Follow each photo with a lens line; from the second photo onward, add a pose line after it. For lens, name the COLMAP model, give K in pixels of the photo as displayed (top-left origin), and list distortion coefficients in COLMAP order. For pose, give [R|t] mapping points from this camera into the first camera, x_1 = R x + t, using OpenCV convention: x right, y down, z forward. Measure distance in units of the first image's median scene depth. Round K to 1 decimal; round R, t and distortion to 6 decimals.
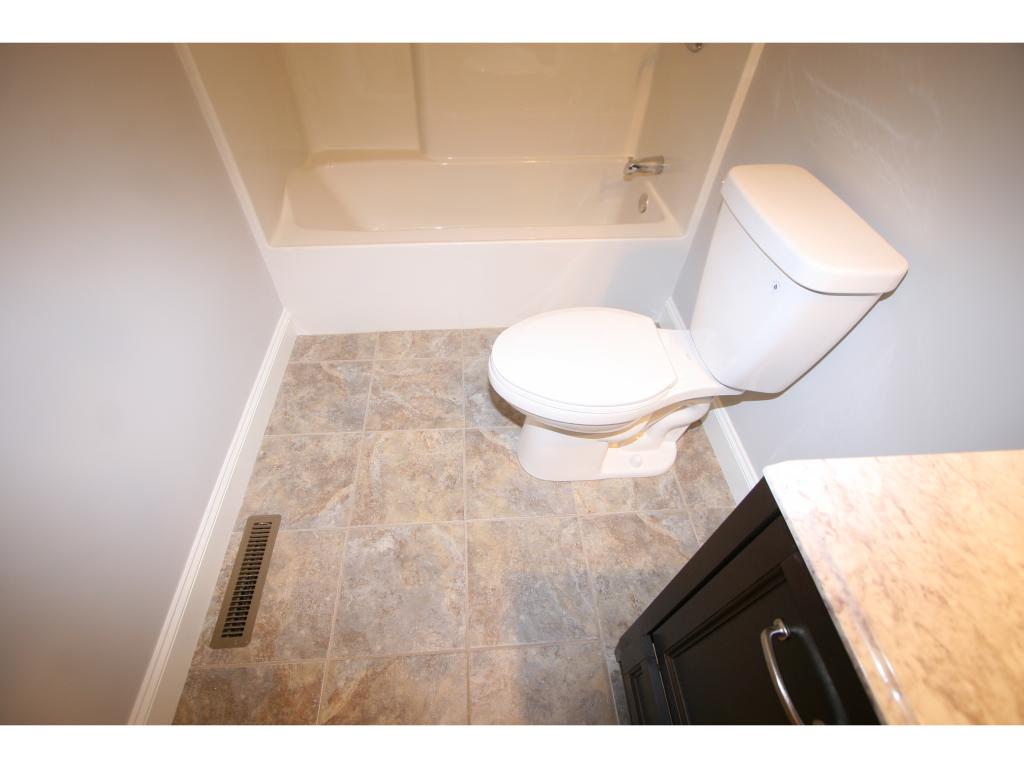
lens RADIAL K [[465.7, 0, 507.4], [0, 465.7, 381.1], [0, 0, 1]] dist [-0.011769, -0.000036]
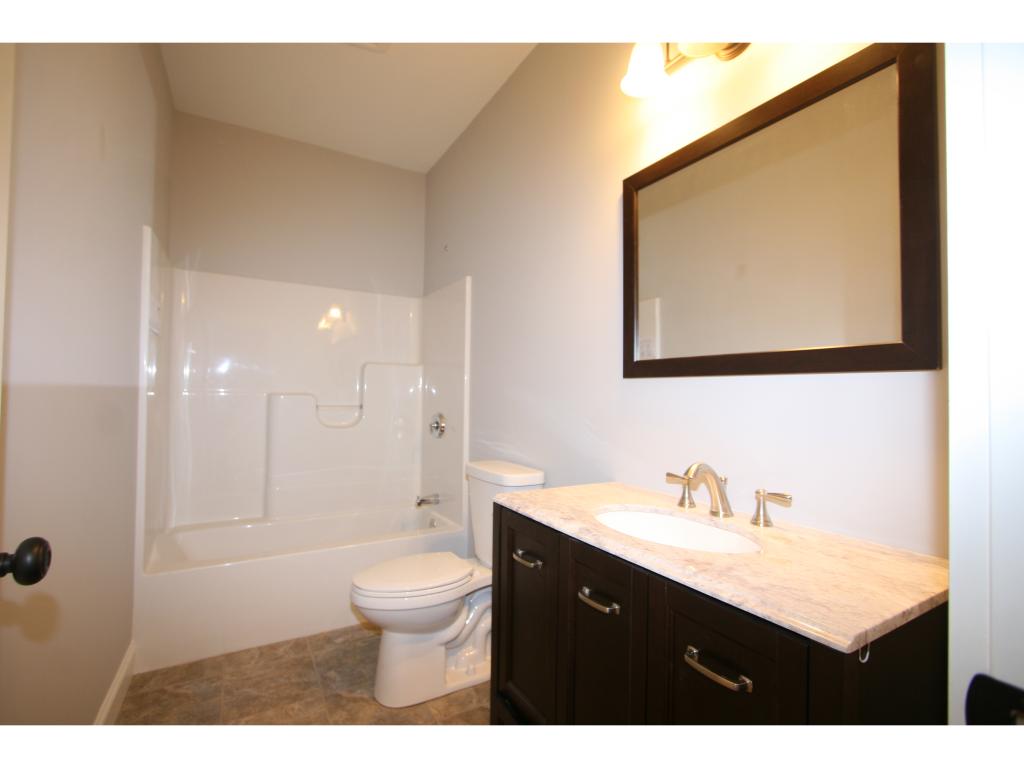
lens RADIAL K [[465.7, 0, 510.7], [0, 465.7, 386.8], [0, 0, 1]] dist [-0.011769, -0.000036]
pose [[0.896489, -0.005089, 0.443036, -0.167576], [0.341418, 0.645235, -0.683451, 0.510377], [-0.282385, 0.763967, 0.580184, -0.333772]]
